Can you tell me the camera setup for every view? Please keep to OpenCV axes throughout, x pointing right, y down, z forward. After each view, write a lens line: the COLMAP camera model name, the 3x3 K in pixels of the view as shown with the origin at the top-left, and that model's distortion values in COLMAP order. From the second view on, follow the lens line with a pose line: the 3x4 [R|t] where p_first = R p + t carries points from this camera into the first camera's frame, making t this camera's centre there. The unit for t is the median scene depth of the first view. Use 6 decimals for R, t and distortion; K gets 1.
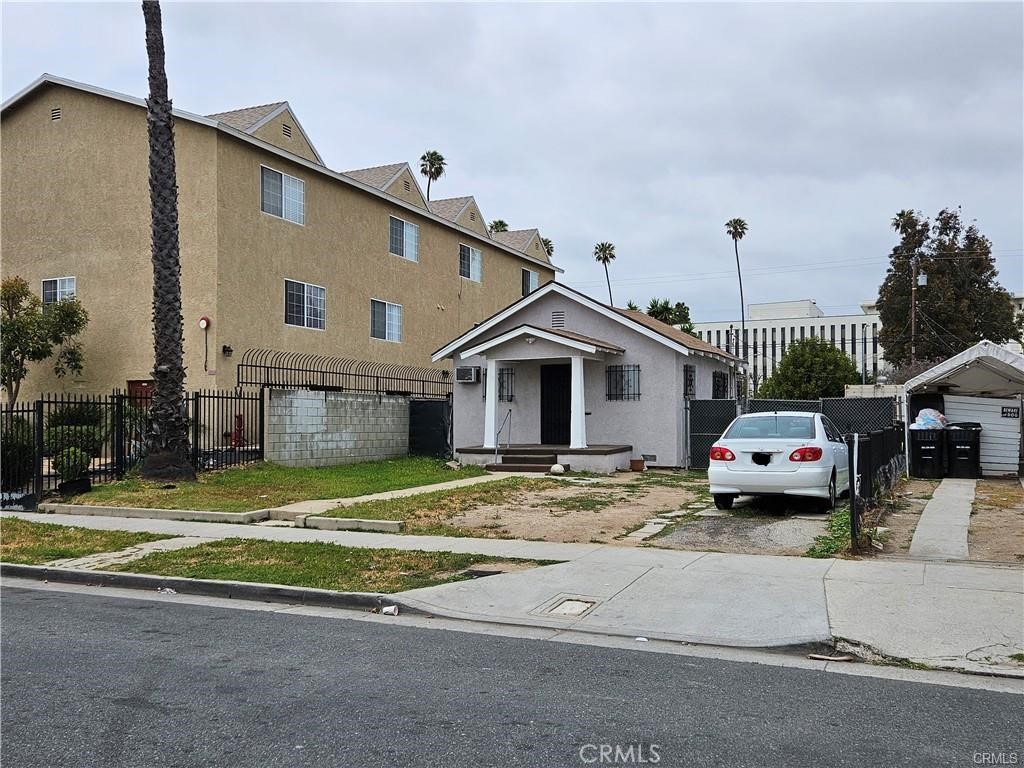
lens RADIAL K [[908.8, 0, 512.0], [0, 908.8, 384.0], [0, 0, 1]] dist [0.052132, -0.000527]
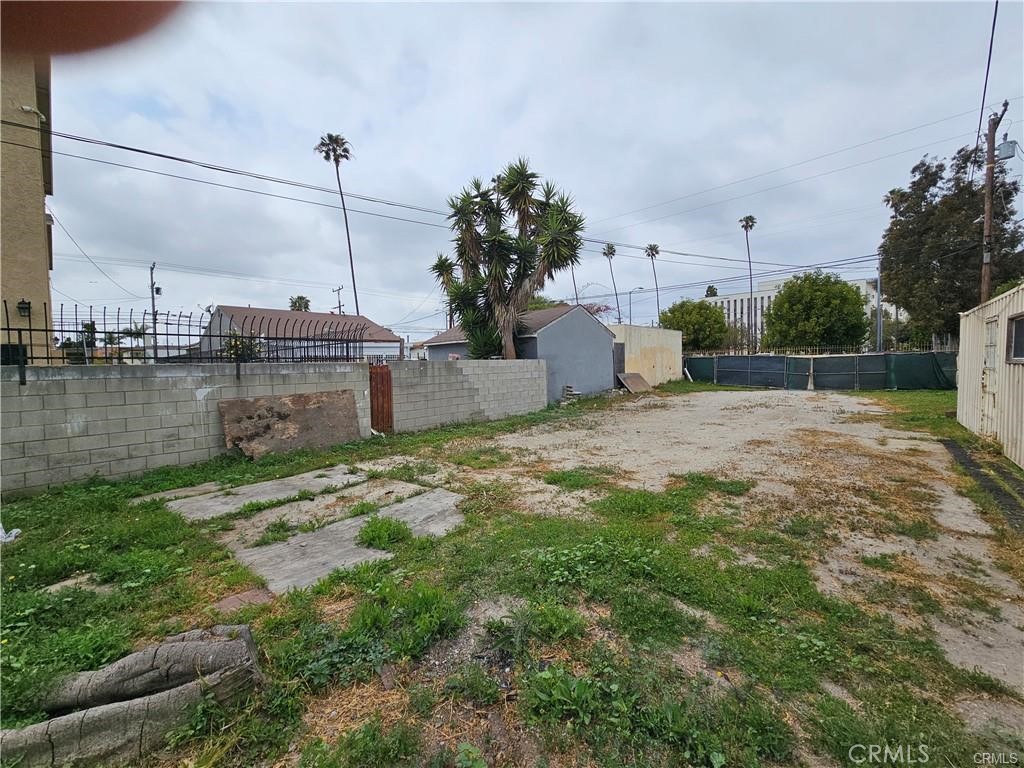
lens RADIAL K [[421.9, 0, 512.0], [0, 421.9, 384.0], [0, 0, 1]] dist [-0.002792, -0.000347]
pose [[0.959348, -0.002257, -0.282218, 0.467761], [0.029186, 0.995400, 0.091253, 0.042716], [0.280714, -0.095781, 0.955000, 1.484933]]
